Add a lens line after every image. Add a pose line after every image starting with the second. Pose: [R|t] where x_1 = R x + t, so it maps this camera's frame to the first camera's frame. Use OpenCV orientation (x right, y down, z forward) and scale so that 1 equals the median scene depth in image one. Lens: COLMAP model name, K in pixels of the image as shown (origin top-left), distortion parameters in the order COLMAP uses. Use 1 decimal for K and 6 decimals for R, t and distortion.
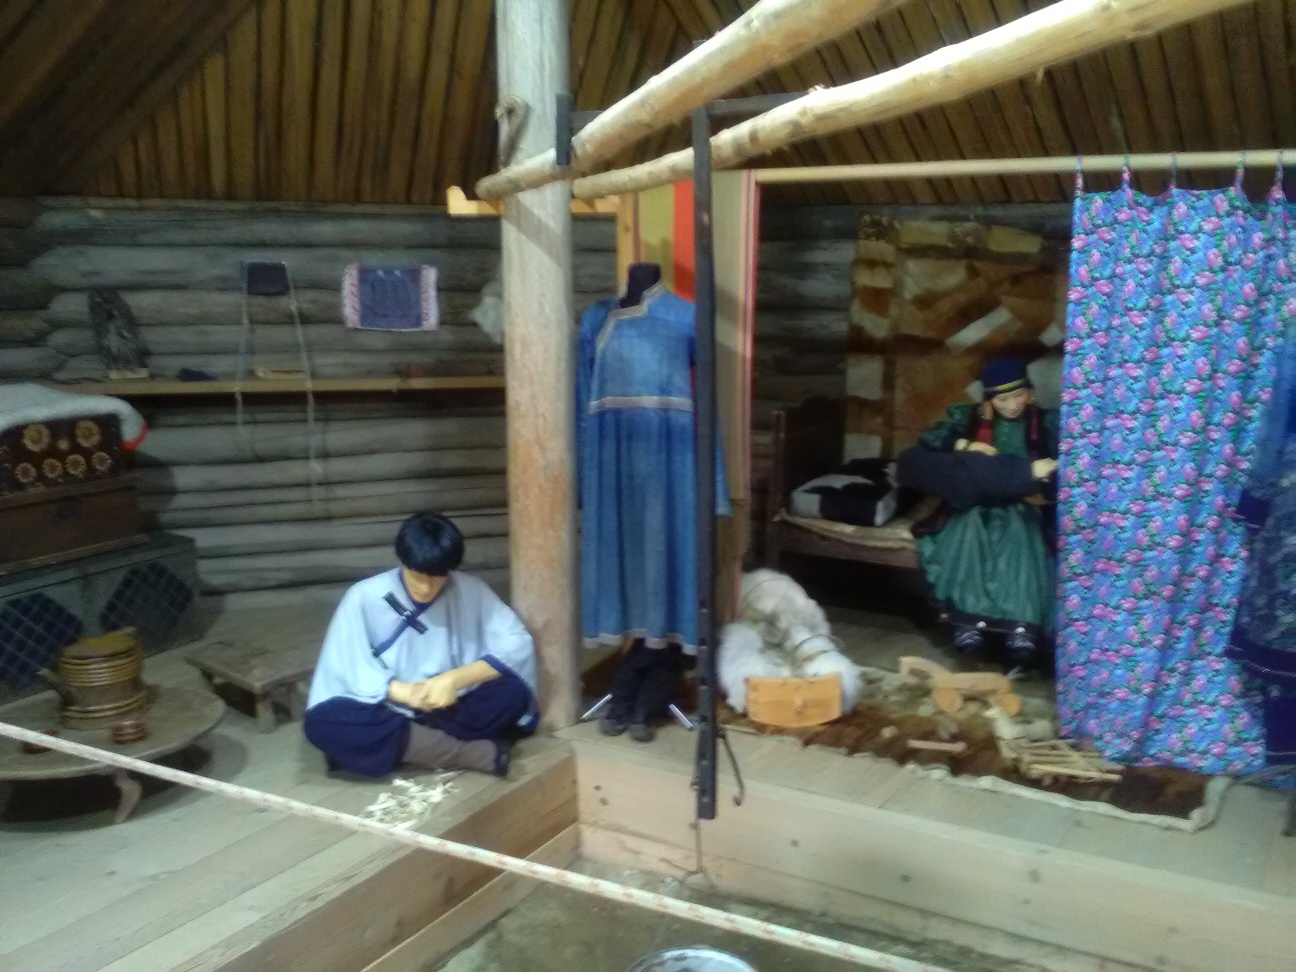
lens RADIAL K [[1233.2, 0, 650.4], [0, 1233.2, 492.4], [0, 0, 1]] dist [0.010750, -0.028389]
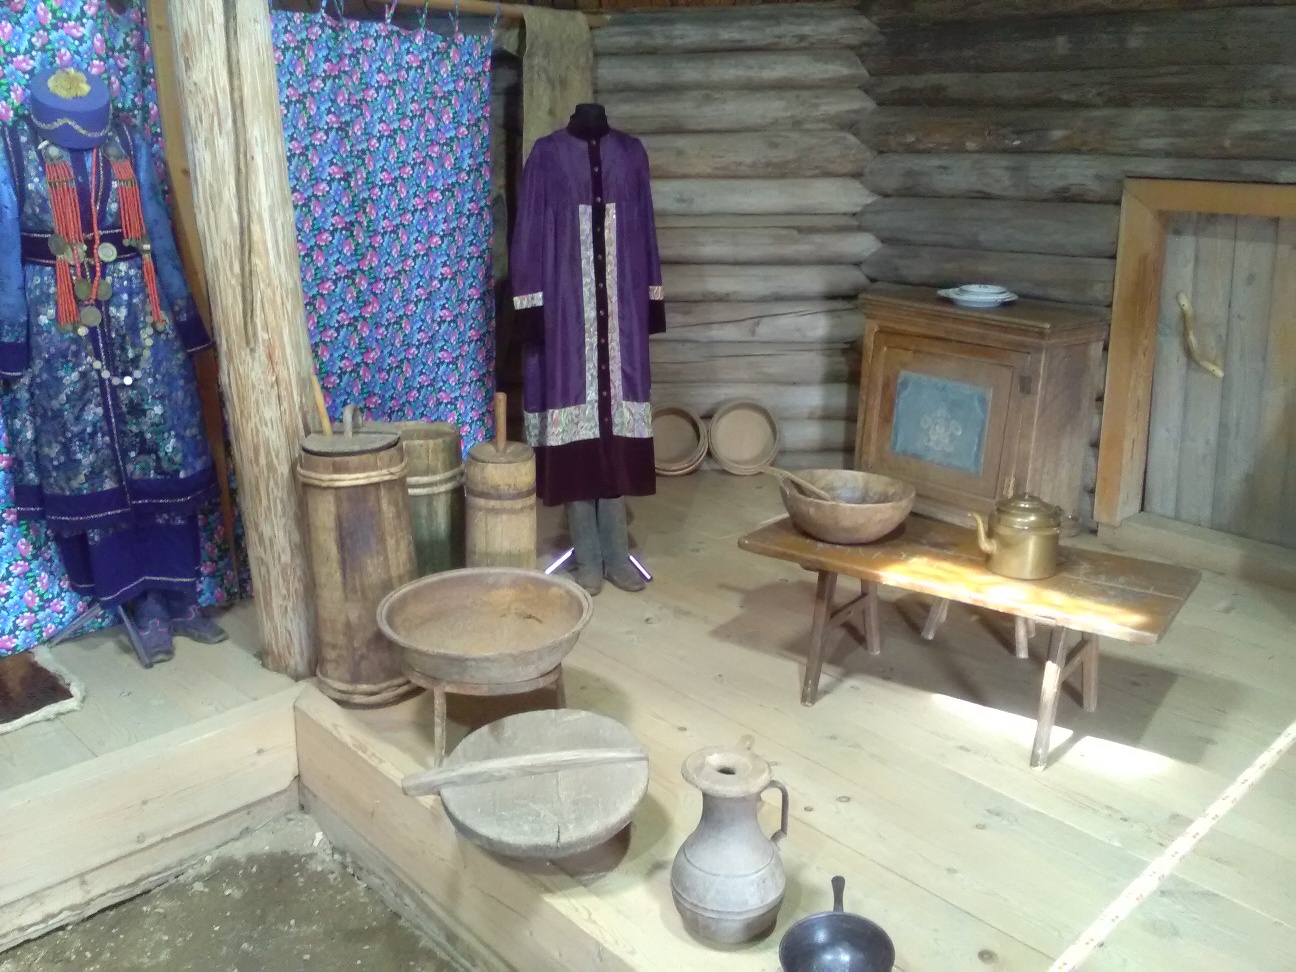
lens RADIAL K [[1233.2, 0, 650.4], [0, 1233.2, 492.4], [0, 0, 1]] dist [0.010750, -0.028389]
pose [[0.312773, -0.311270, 0.897376, -0.188871], [0.178604, 0.947198, 0.266301, -0.044486], [-0.932884, 0.076983, 0.351852, 0.227224]]
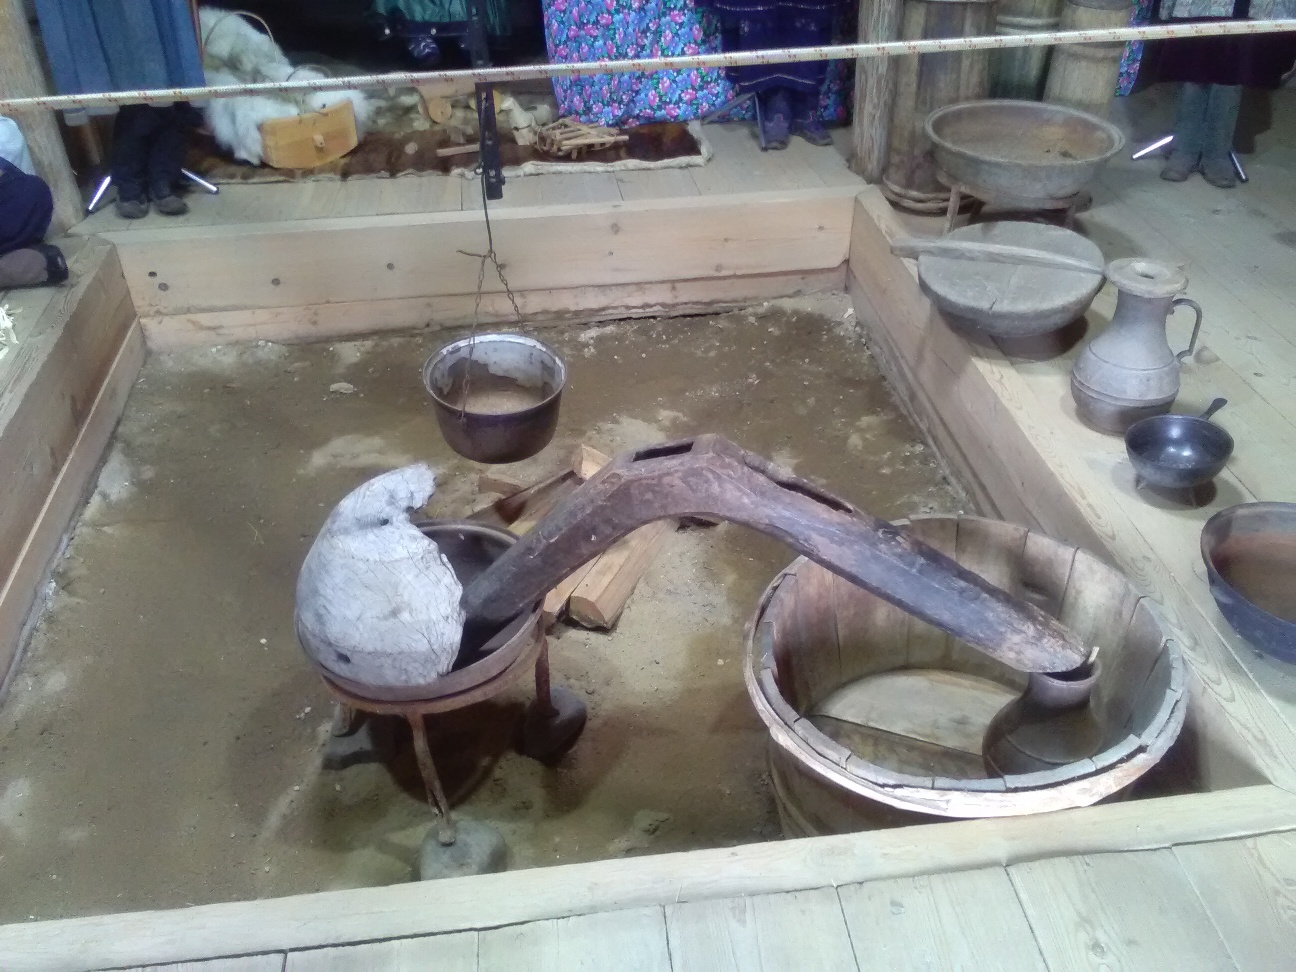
lens RADIAL K [[1233.2, 0, 650.4], [0, 1233.2, 492.4], [0, 0, 1]] dist [0.010750, -0.028389]
pose [[0.798412, -0.351031, 0.489199, -0.256906], [0.121849, 0.889859, 0.439662, 0.026001], [-0.589653, -0.291424, 0.753247, 0.043811]]
